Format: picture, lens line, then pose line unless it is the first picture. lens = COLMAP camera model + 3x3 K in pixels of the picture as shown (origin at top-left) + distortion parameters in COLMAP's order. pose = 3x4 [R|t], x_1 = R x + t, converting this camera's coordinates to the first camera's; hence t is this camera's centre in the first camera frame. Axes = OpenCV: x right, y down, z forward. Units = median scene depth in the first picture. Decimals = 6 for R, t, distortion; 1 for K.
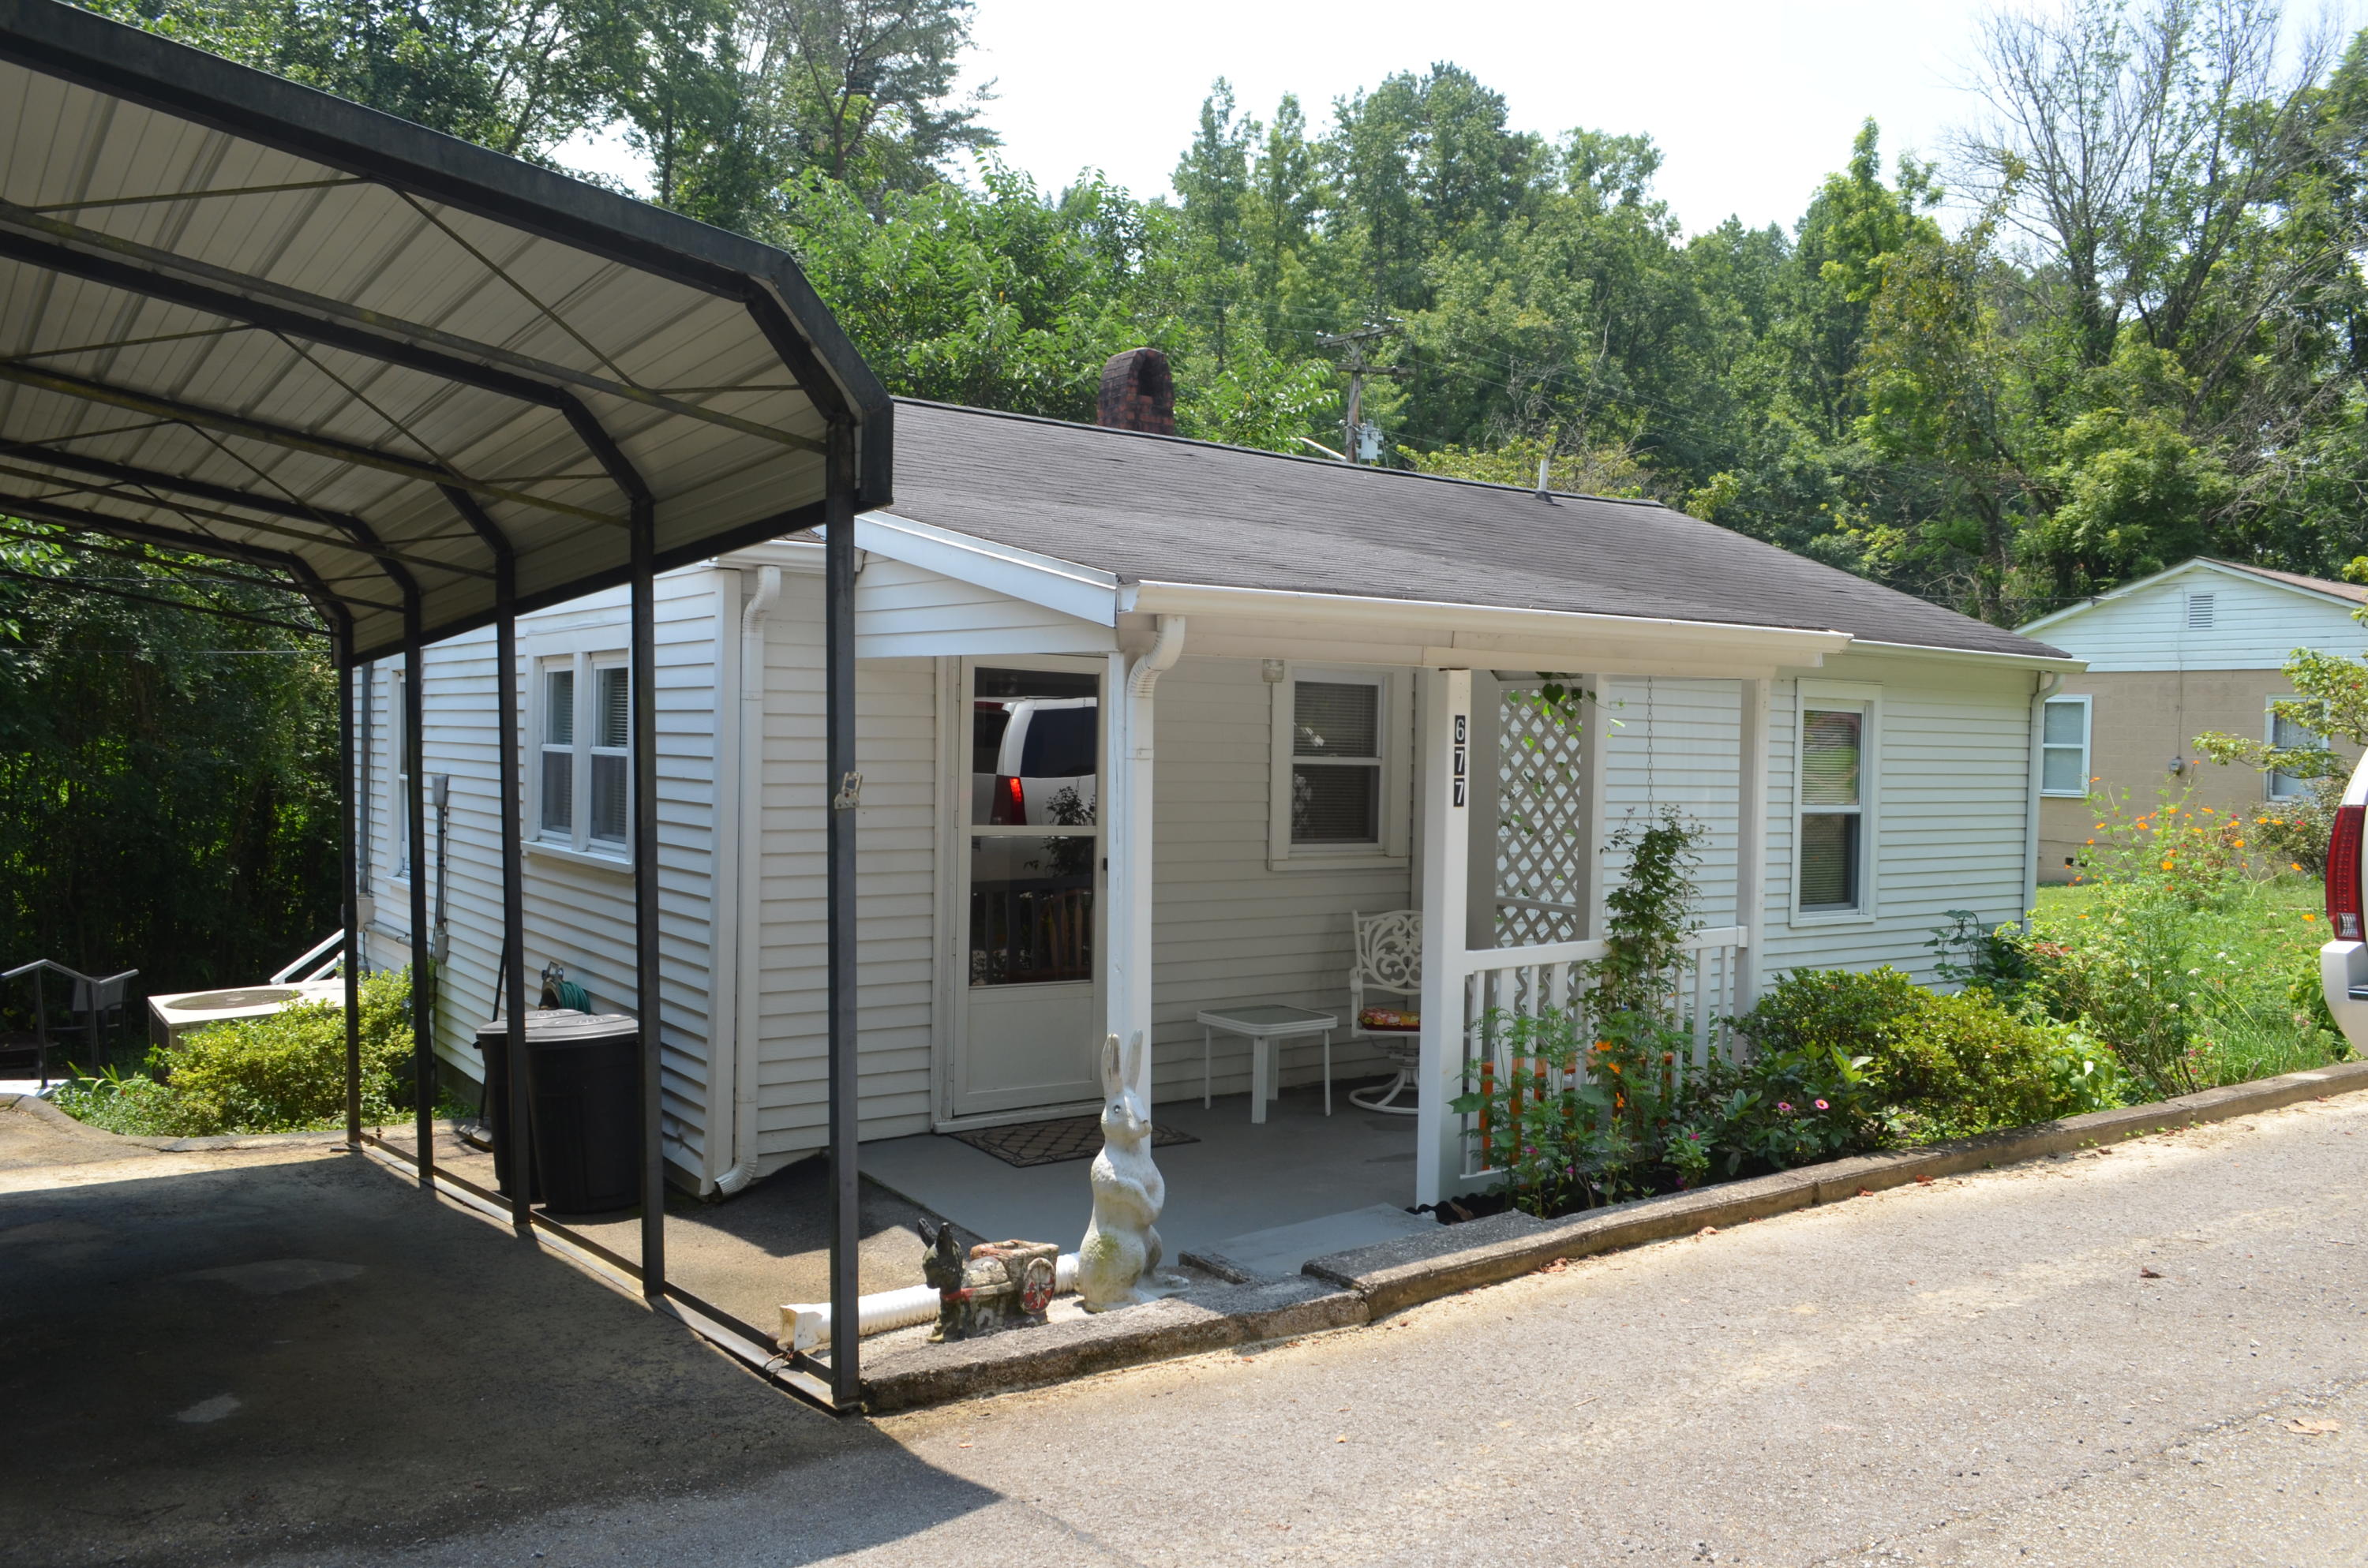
lens RADIAL K [[1802.8, 0, 1185.3], [0, 1802.8, 787.8], [0, 0, 1]] dist [-0.007695, 0.006607]
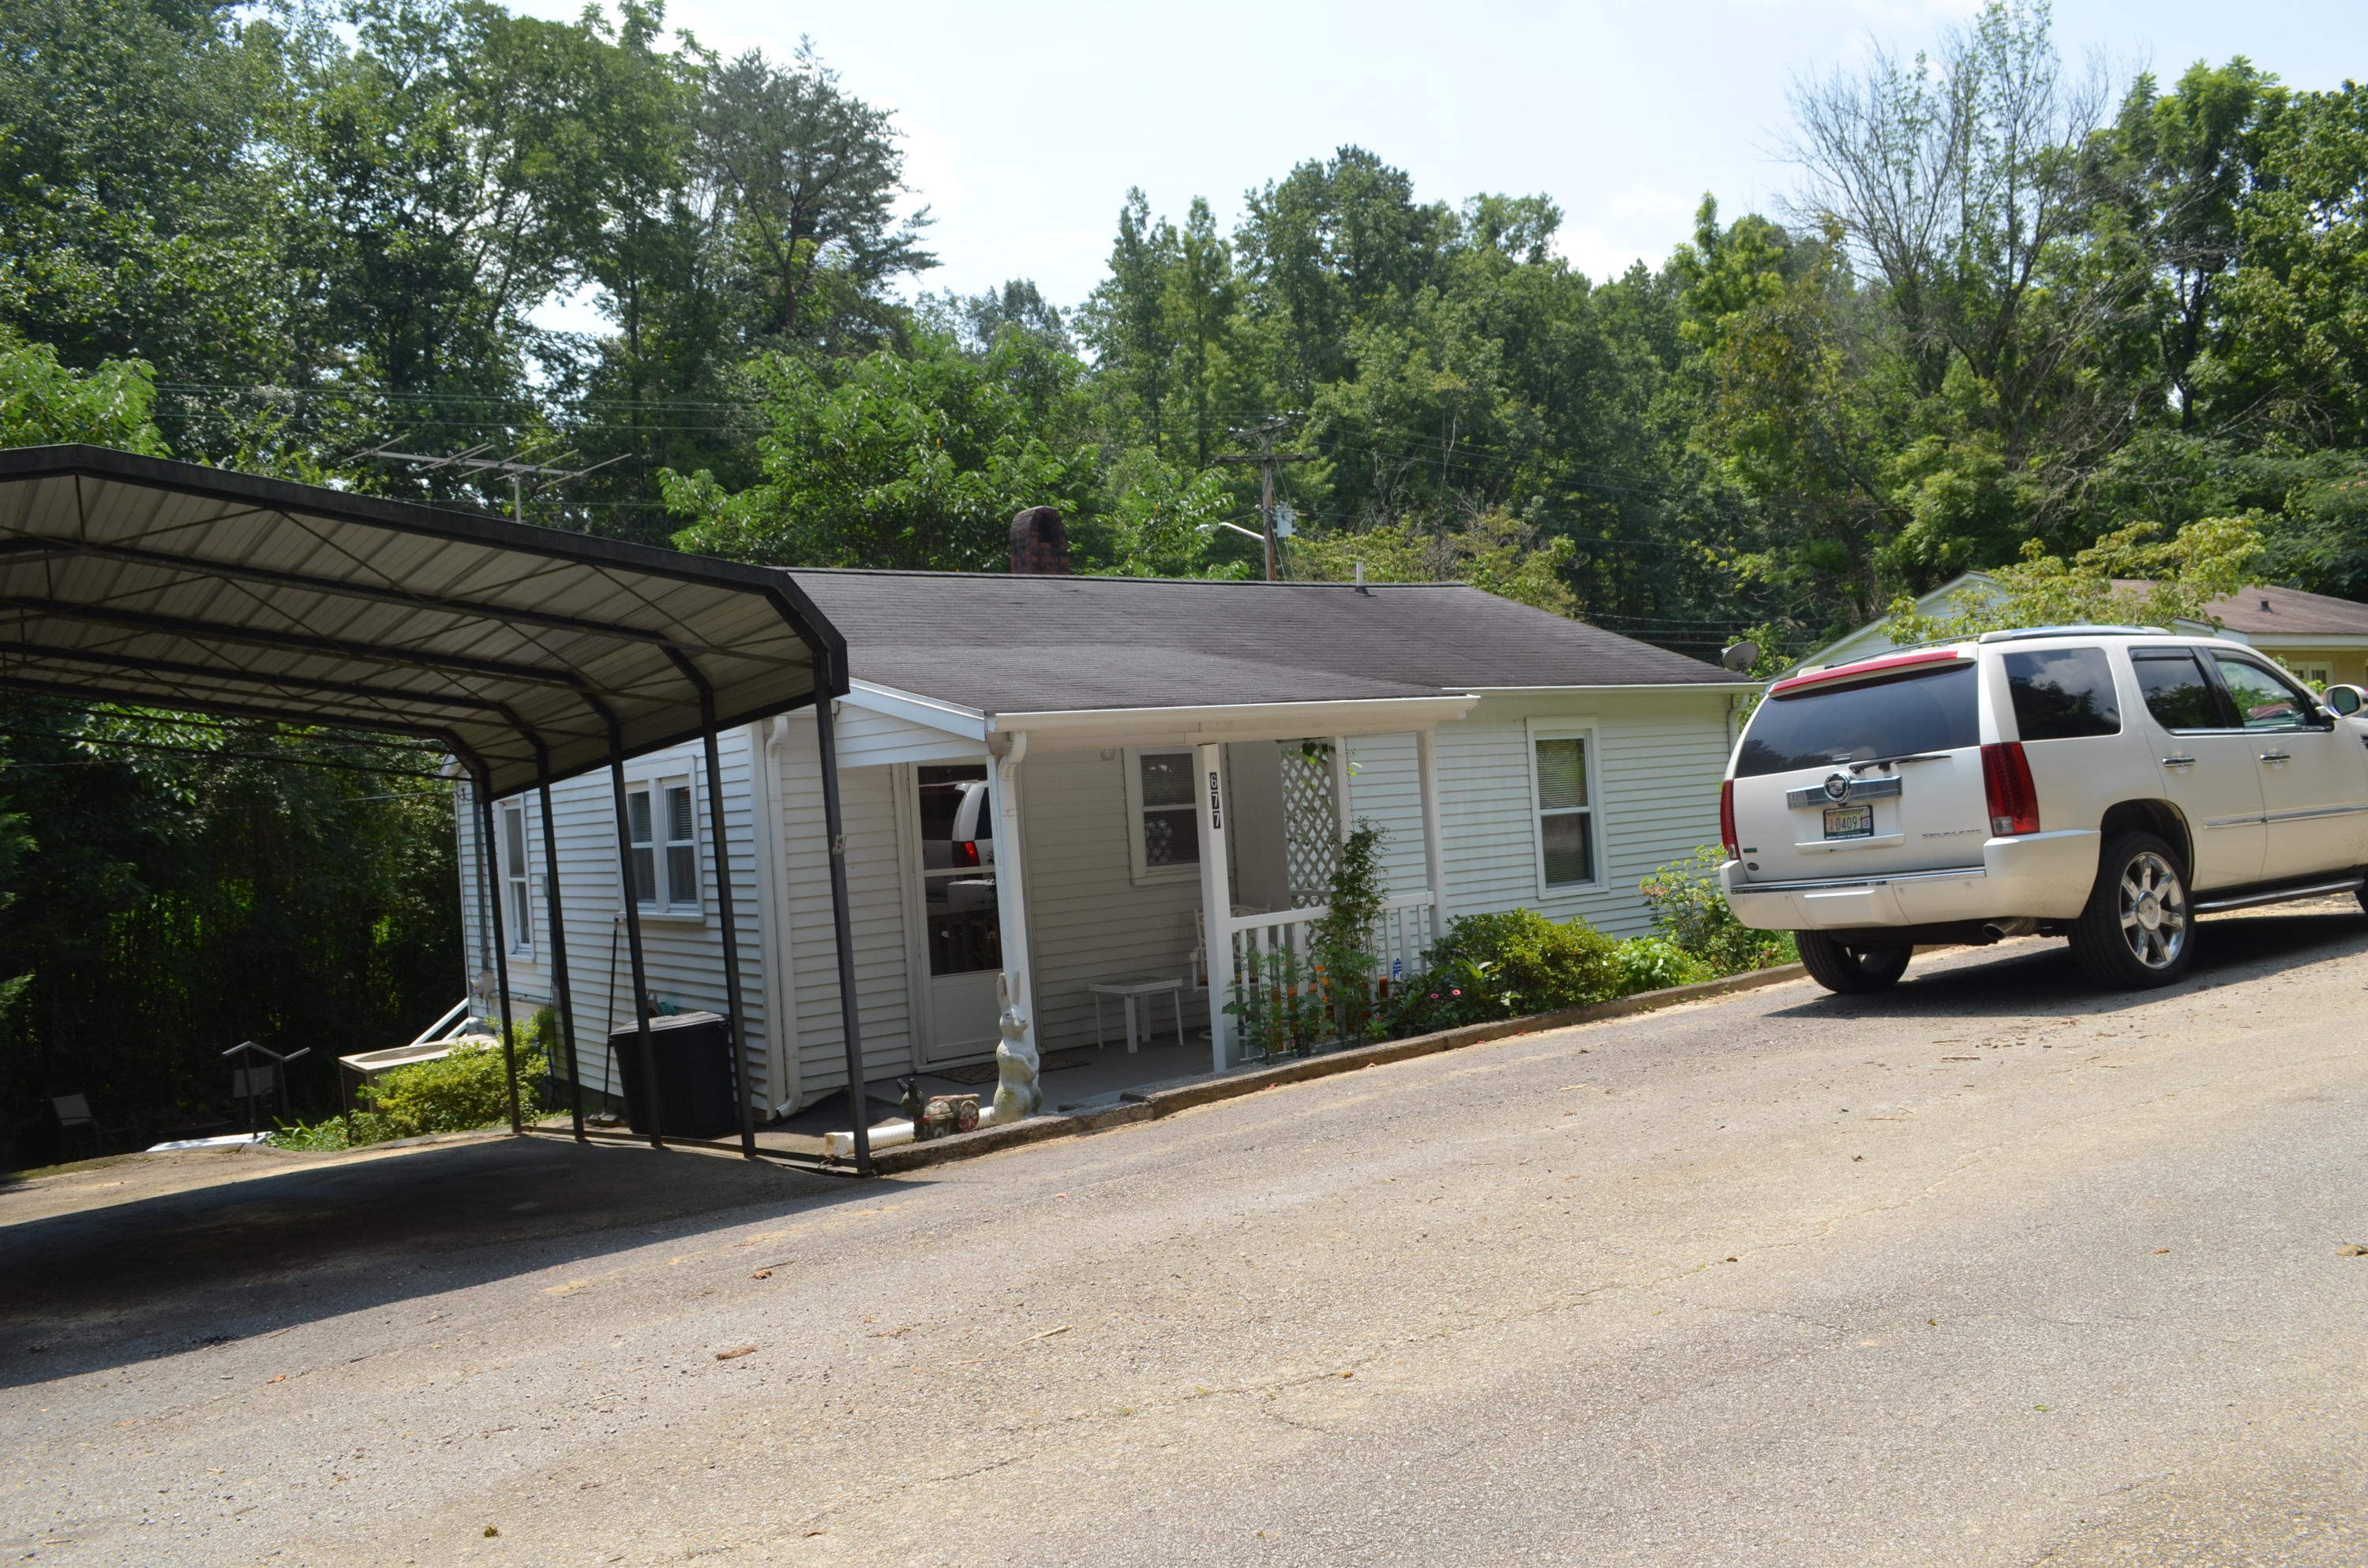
lens RADIAL K [[1802.8, 0, 1183.5], [0, 1802.8, 788.9], [0, 0, 1]] dist [-0.007695, 0.006607]
pose [[0.996173, -0.087341, 0.003280, 0.052771], [0.087402, 0.995627, -0.032981, 0.011443], [-0.000385, 0.033141, 0.999451, -0.273901]]
